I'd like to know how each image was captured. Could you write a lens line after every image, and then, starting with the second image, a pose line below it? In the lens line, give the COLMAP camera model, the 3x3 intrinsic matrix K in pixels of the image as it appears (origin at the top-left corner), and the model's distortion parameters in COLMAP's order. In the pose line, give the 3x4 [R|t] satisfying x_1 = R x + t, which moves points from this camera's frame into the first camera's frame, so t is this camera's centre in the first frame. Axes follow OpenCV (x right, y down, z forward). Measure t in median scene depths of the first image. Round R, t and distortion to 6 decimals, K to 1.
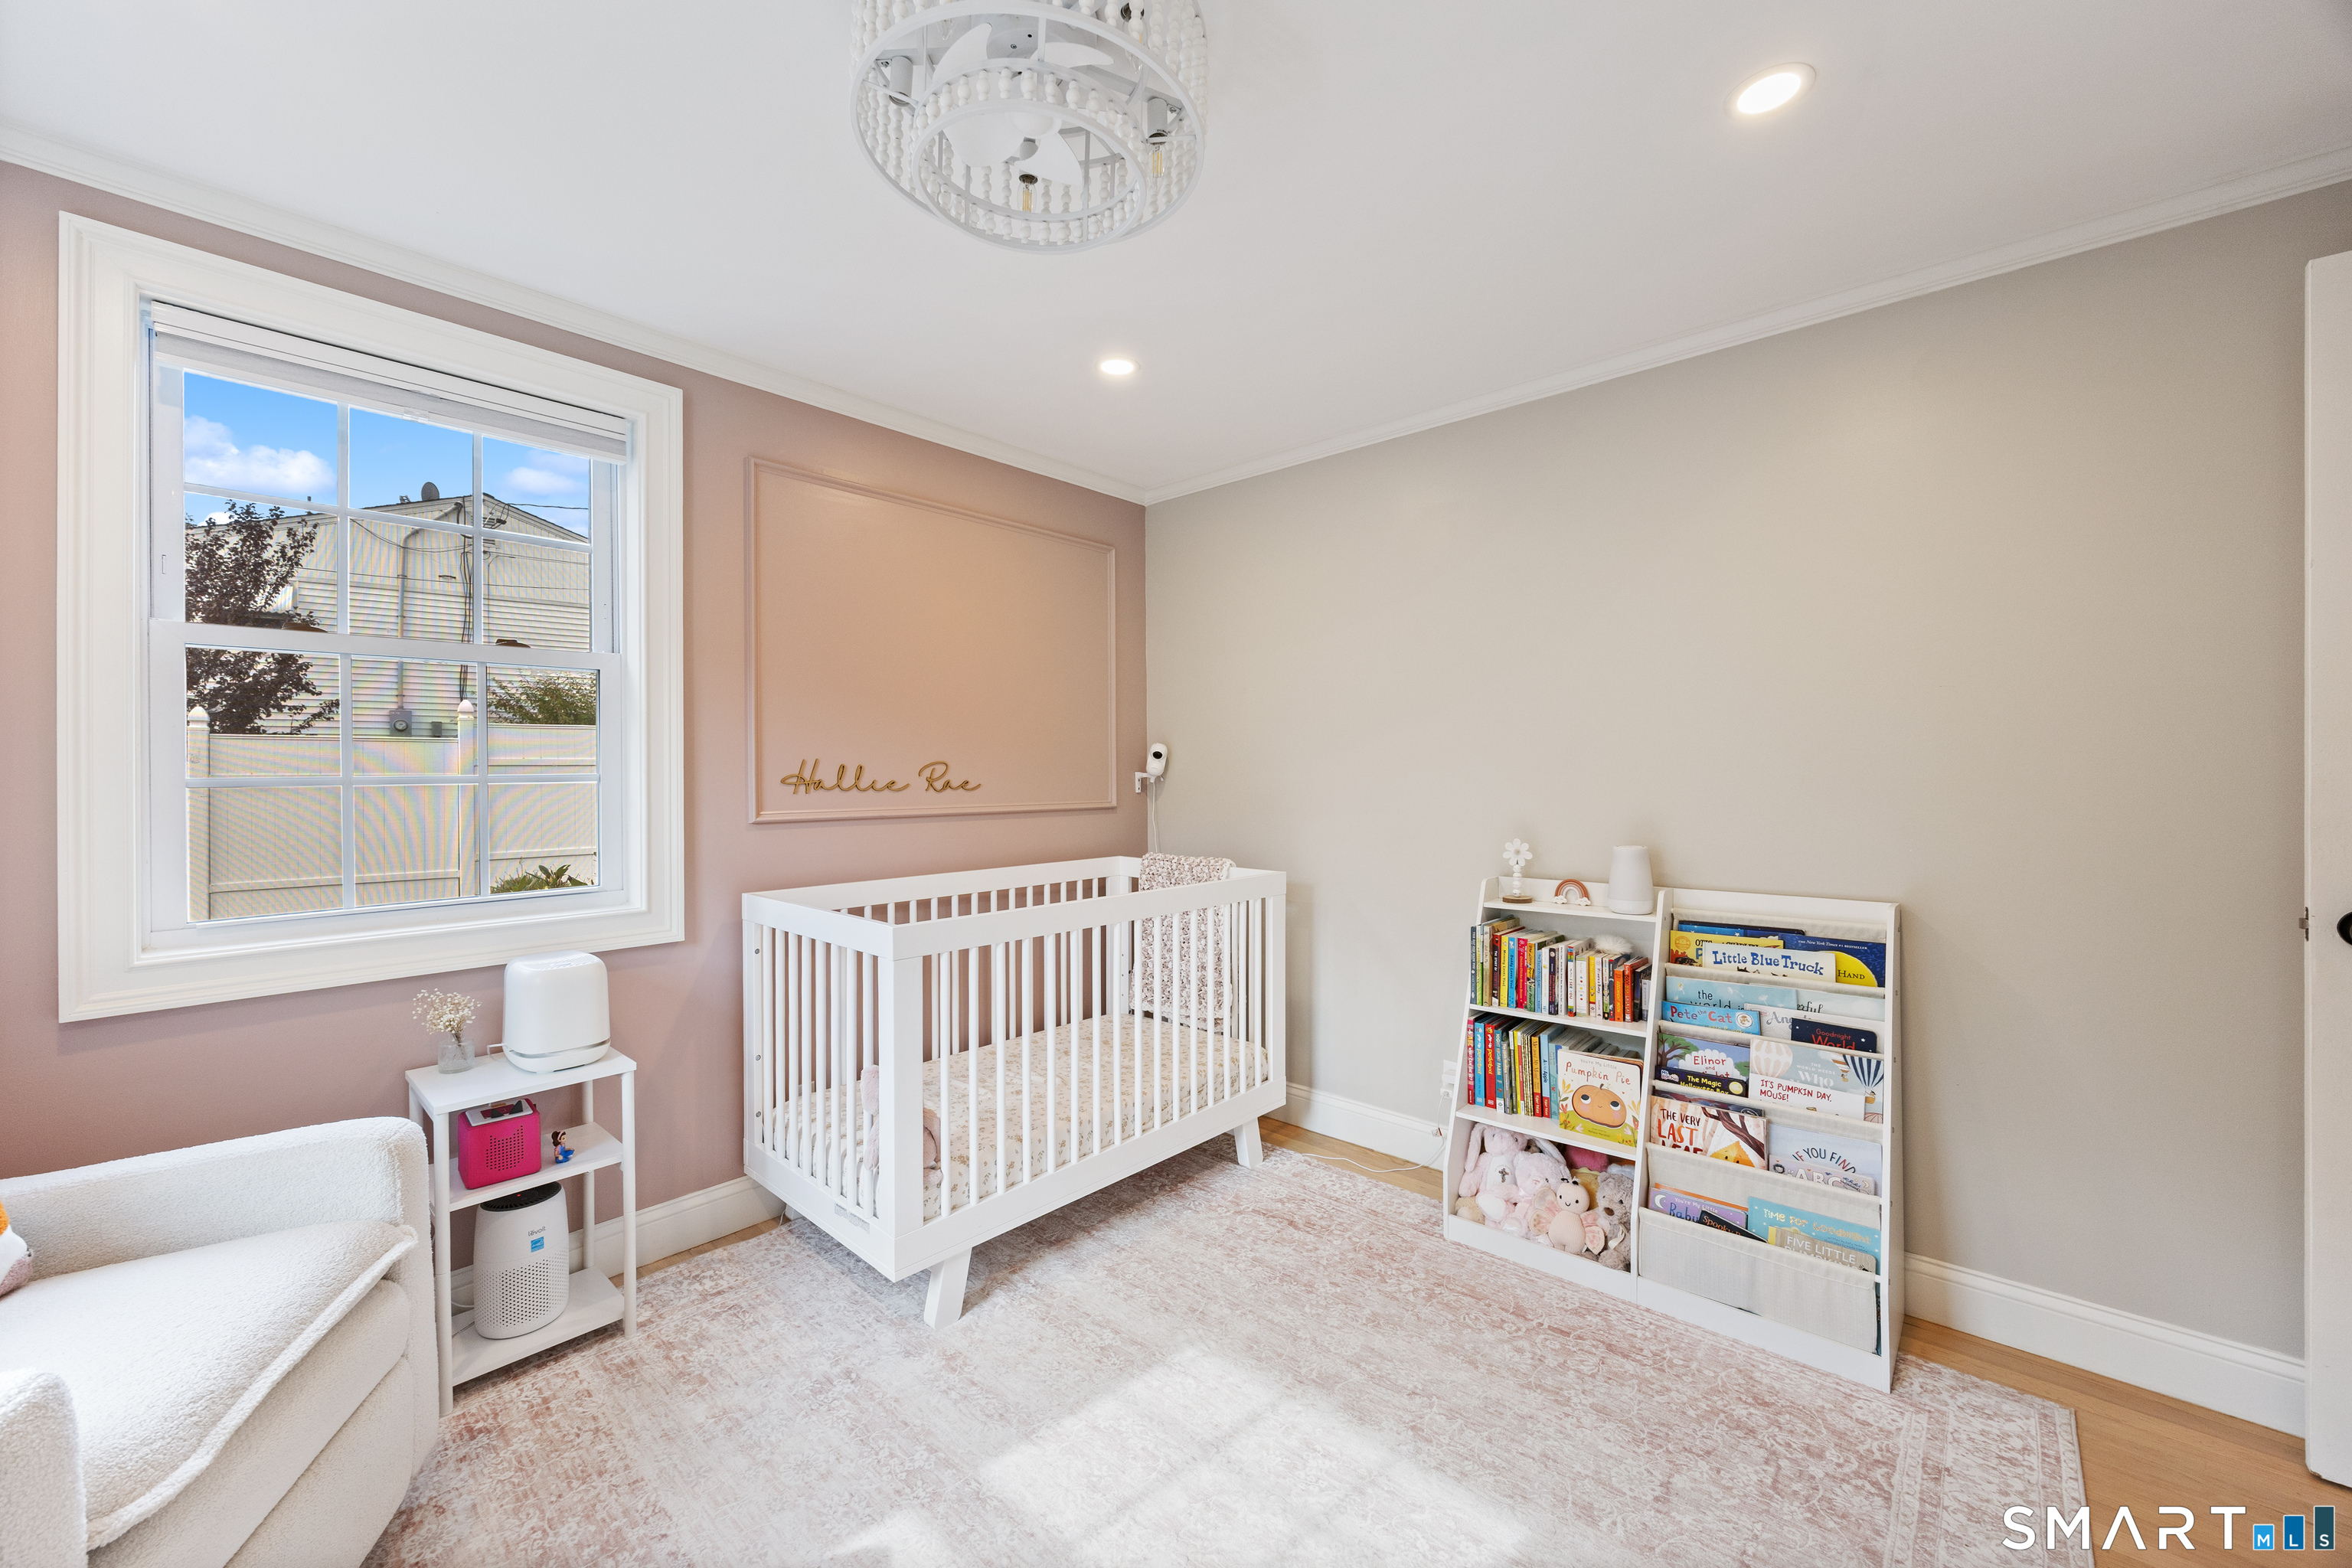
lens RADIAL K [[909.1, 0, 1173.1], [0, 909.1, 775.6], [0, 0, 1]] dist [0.002076, 0.000265]
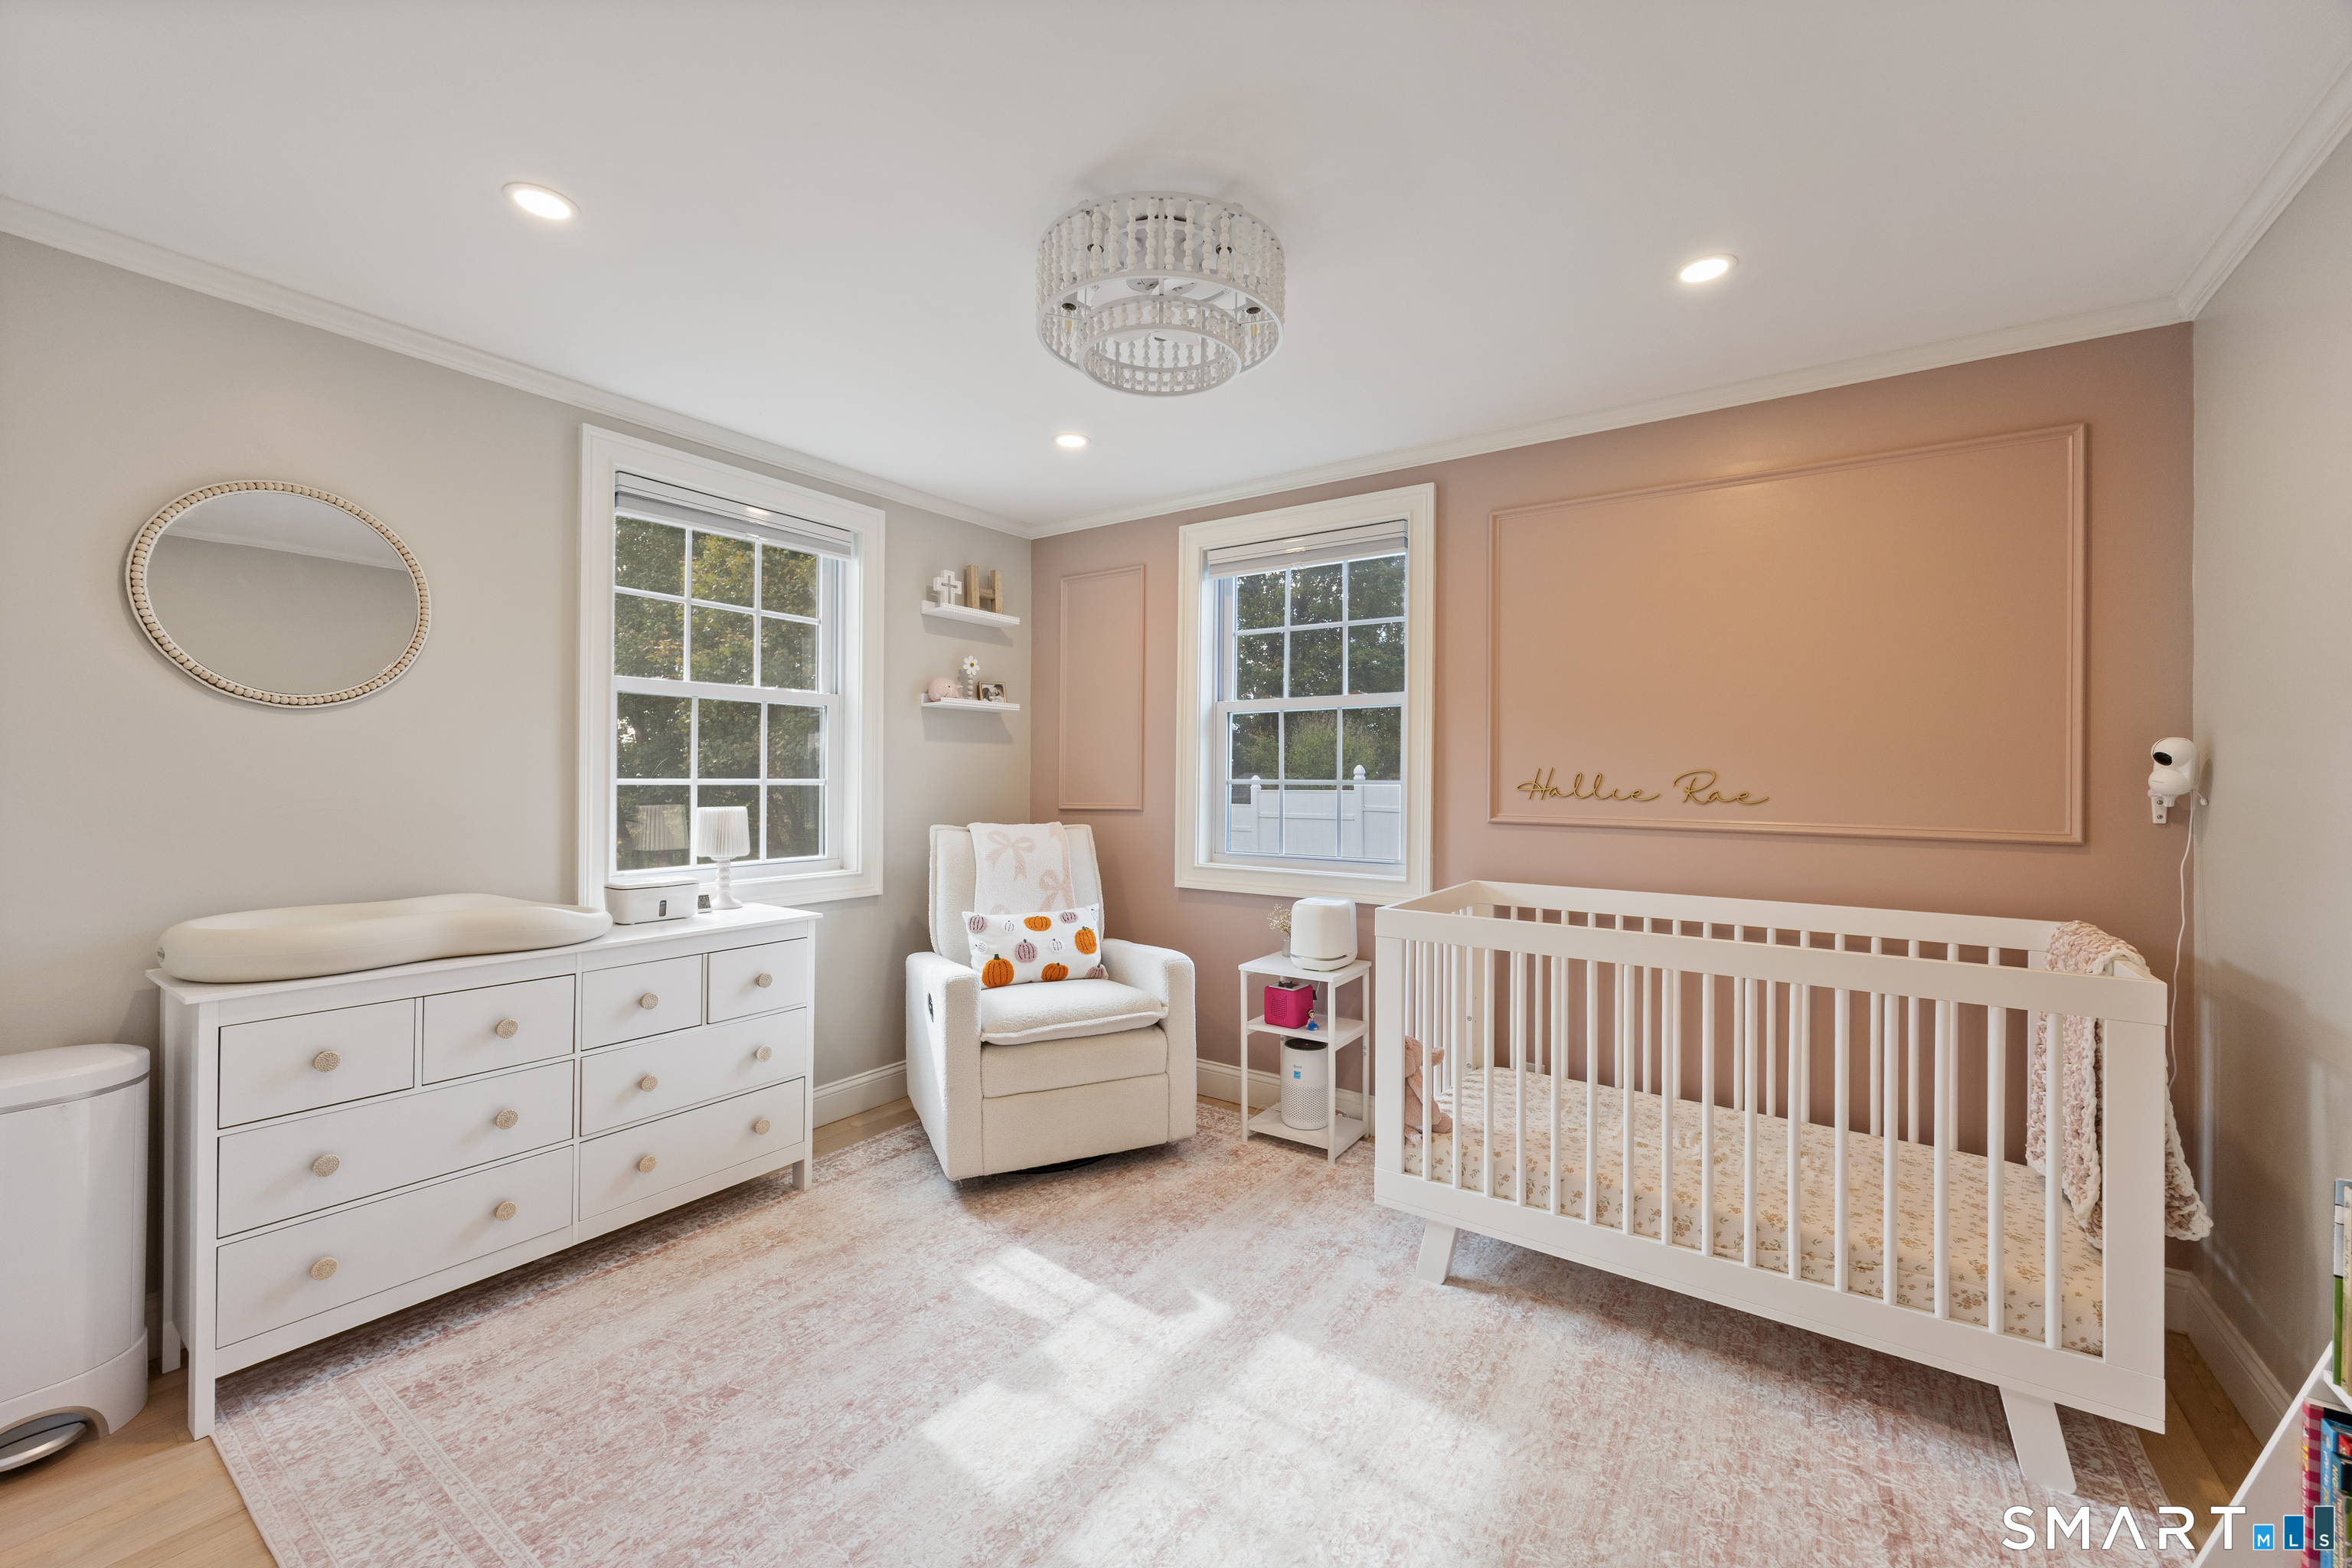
lens RADIAL K [[909.1, 0, 1174.4], [0, 909.1, 775.6], [0, 0, 1]] dist [0.002076, 0.000265]
pose [[0.149743, 0.008886, -0.988685, 0.717143], [-0.011868, 0.999904, 0.007189, -0.013832], [0.988654, 0.010657, 0.149834, 0.468845]]
